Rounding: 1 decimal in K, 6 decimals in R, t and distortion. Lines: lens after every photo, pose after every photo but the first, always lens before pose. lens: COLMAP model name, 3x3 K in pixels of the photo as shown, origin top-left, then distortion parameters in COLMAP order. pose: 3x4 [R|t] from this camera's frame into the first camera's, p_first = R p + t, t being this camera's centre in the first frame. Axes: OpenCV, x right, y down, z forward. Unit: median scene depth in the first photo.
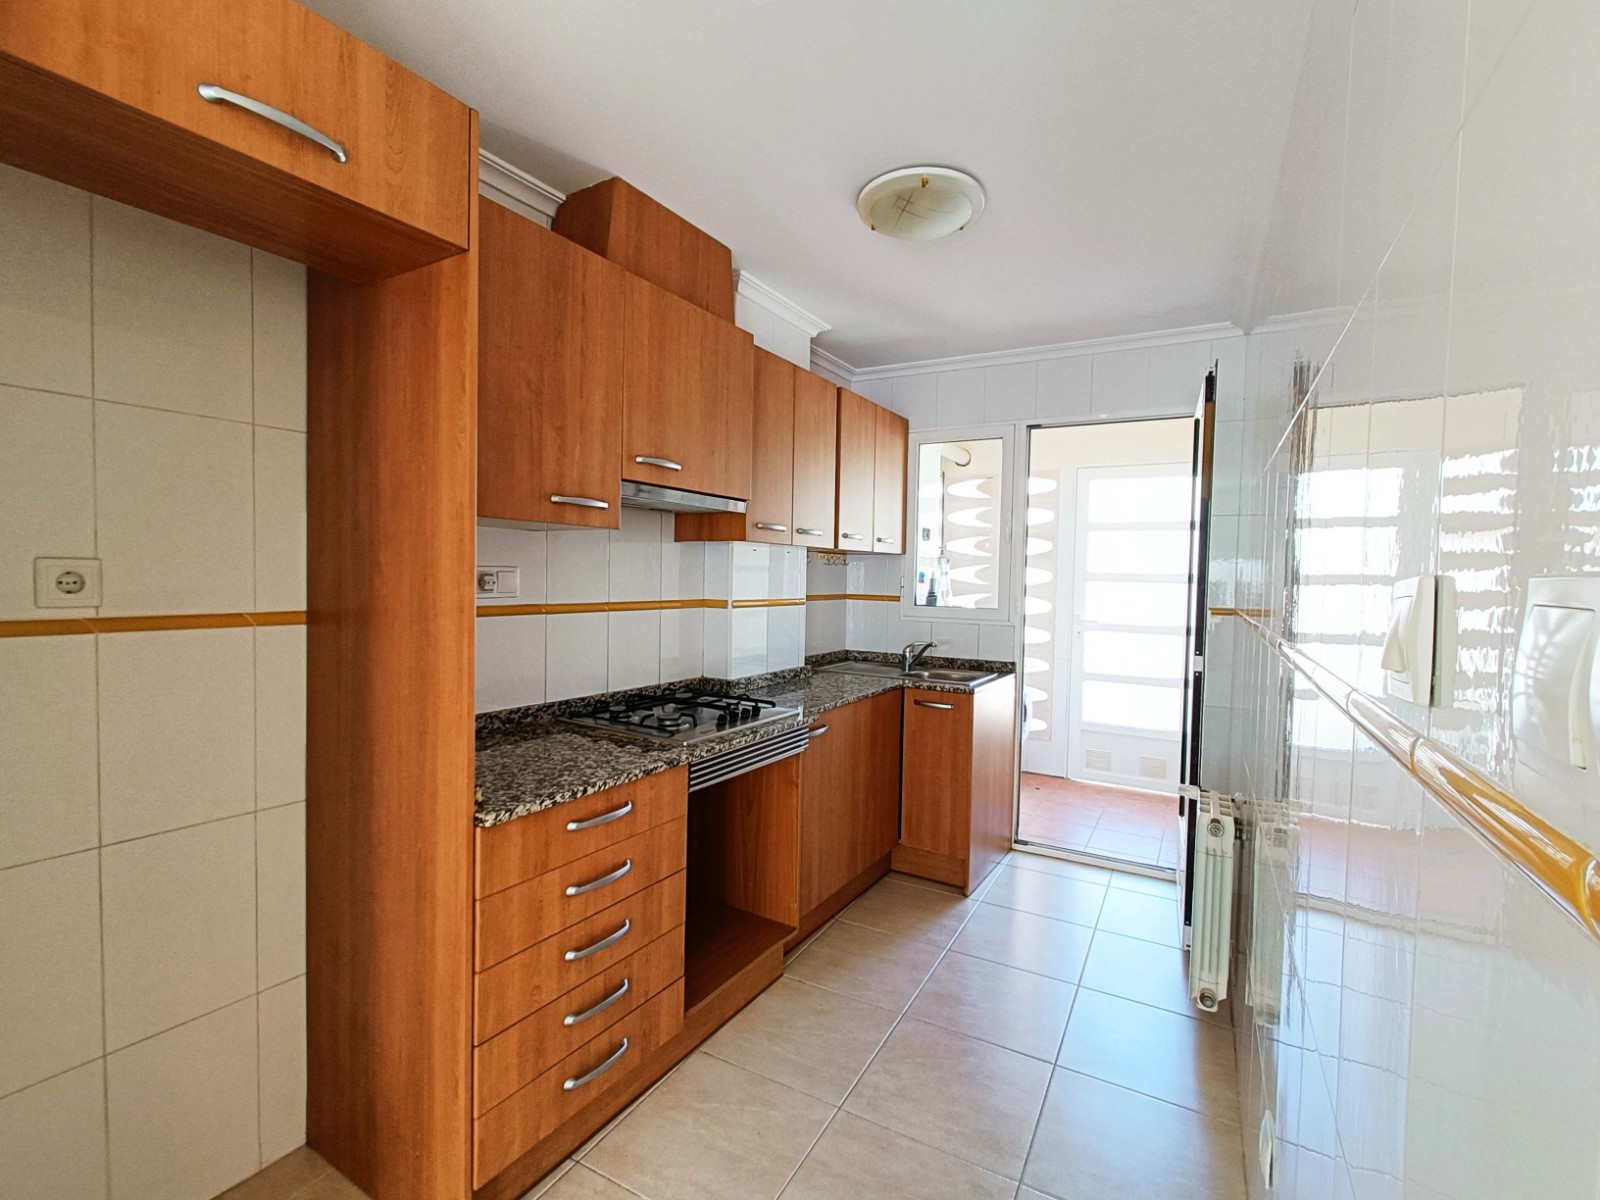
lens RADIAL K [[718.3, 0, 804.3], [0, 718.3, 603.5], [0, 0, 1]] dist [0.004447, 0.000152]
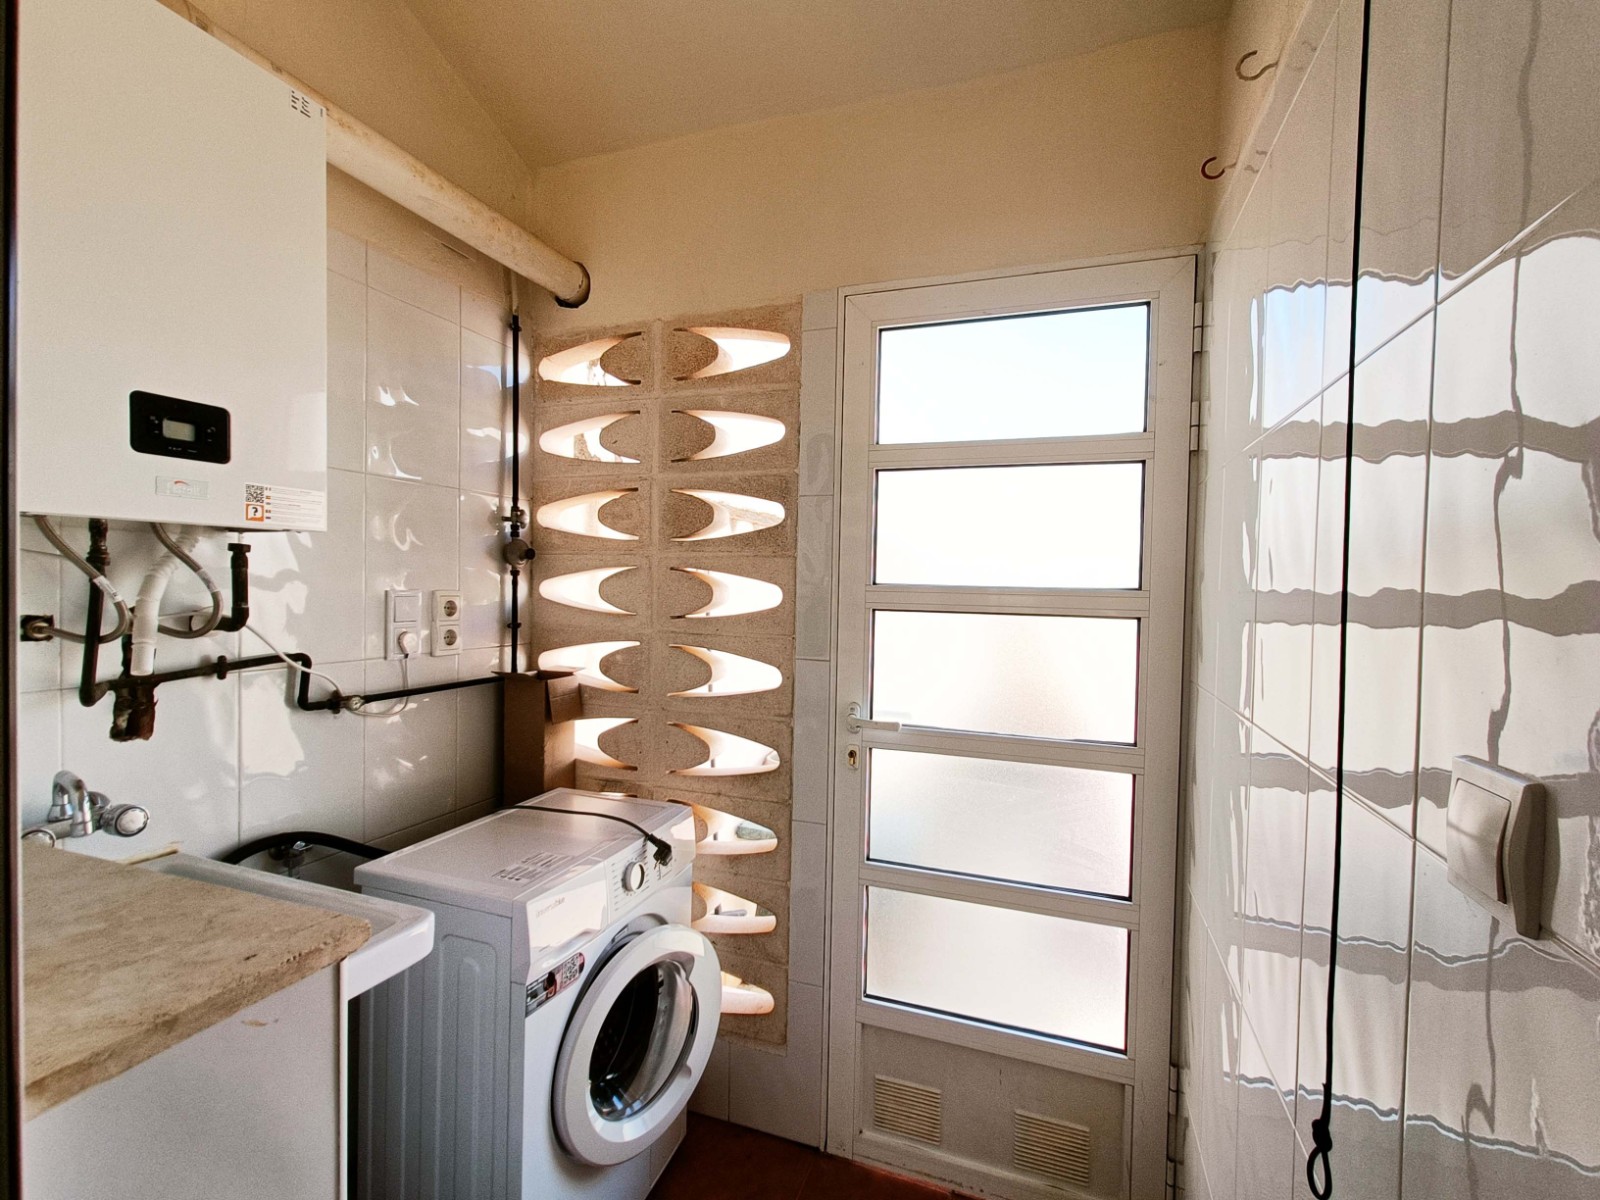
lens RADIAL K [[718.3, 0, 796.0], [0, 718.3, 600.2], [0, 0, 1]] dist [0.004447, 0.000152]
pose [[0.984604, -0.003650, 0.174760, 0.498107], [0.006478, 0.999857, -0.015618, -0.051332], [-0.174678, 0.016510, 0.984487, 1.109024]]
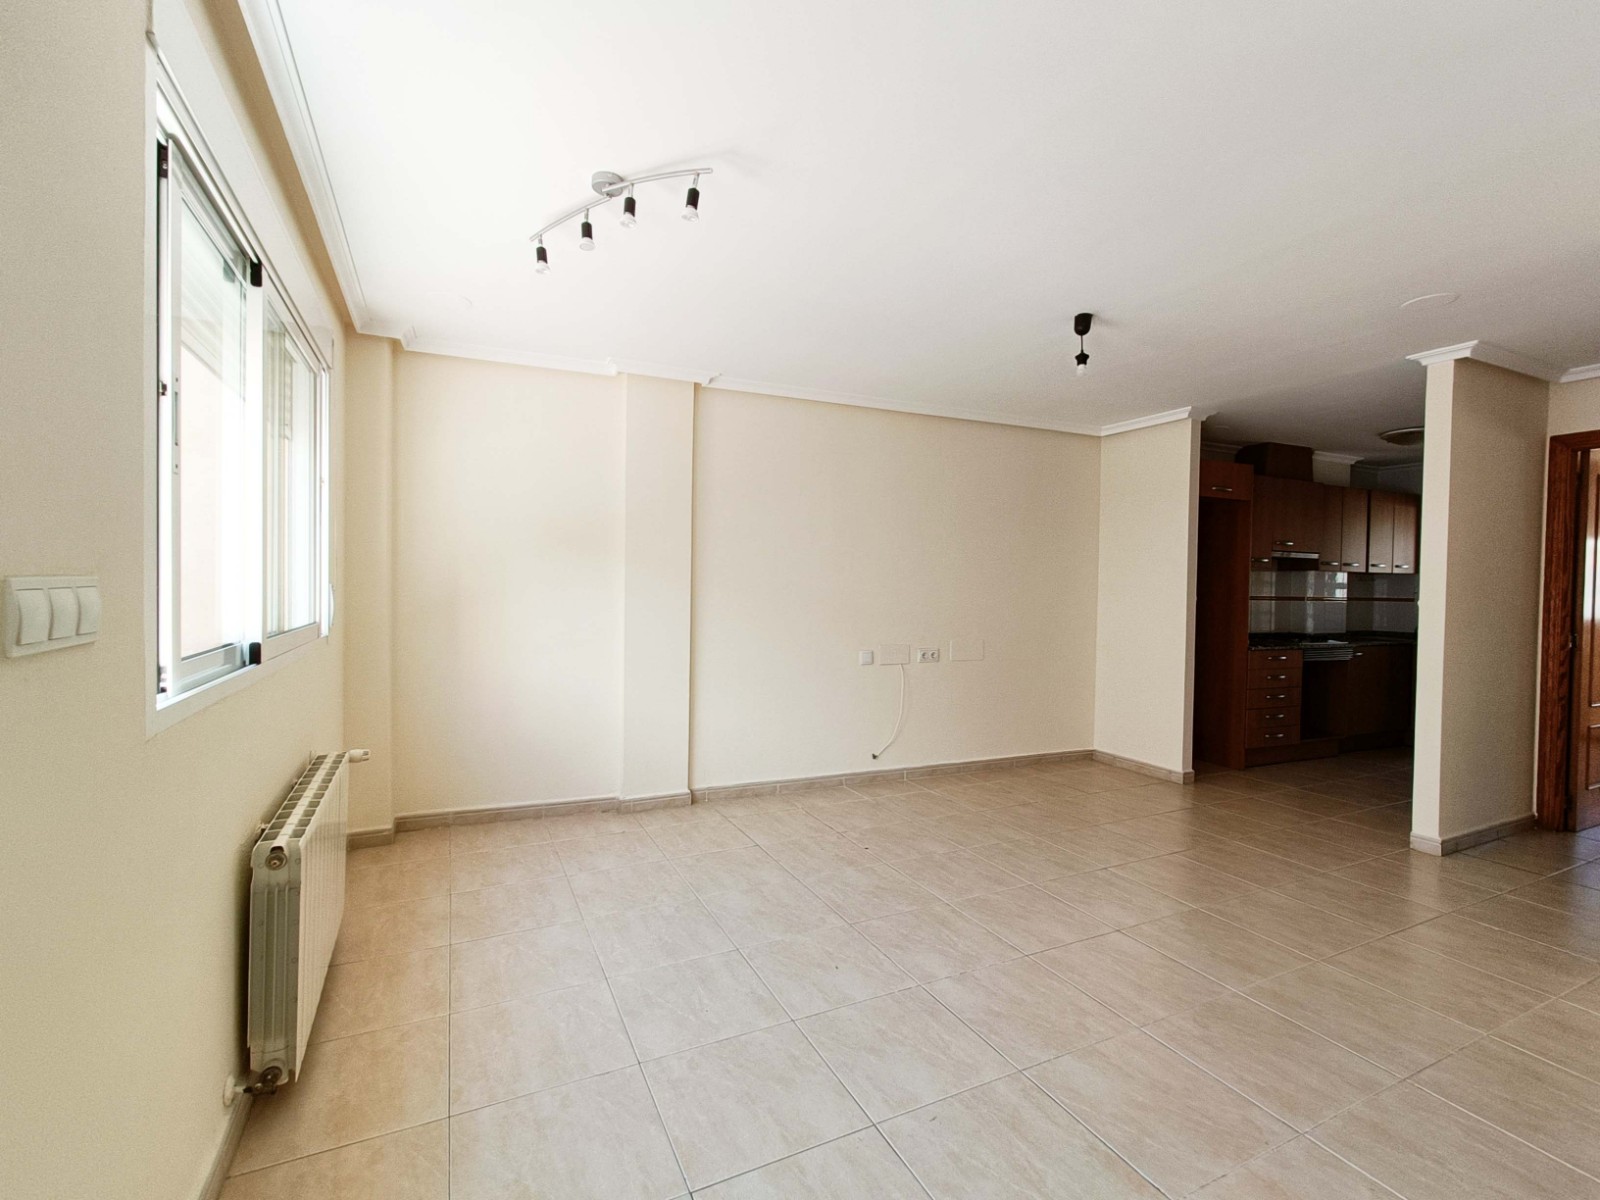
lens RADIAL K [[718.3, 0, 802.7], [0, 718.3, 603.7], [0, 0, 1]] dist [0.004447, 0.000152]
pose [[0.818311, 0.004162, -0.574760, -0.094336], [-0.021482, 0.999497, -0.023348, 0.097848], [0.574374, 0.031453, 0.817989, -1.642011]]
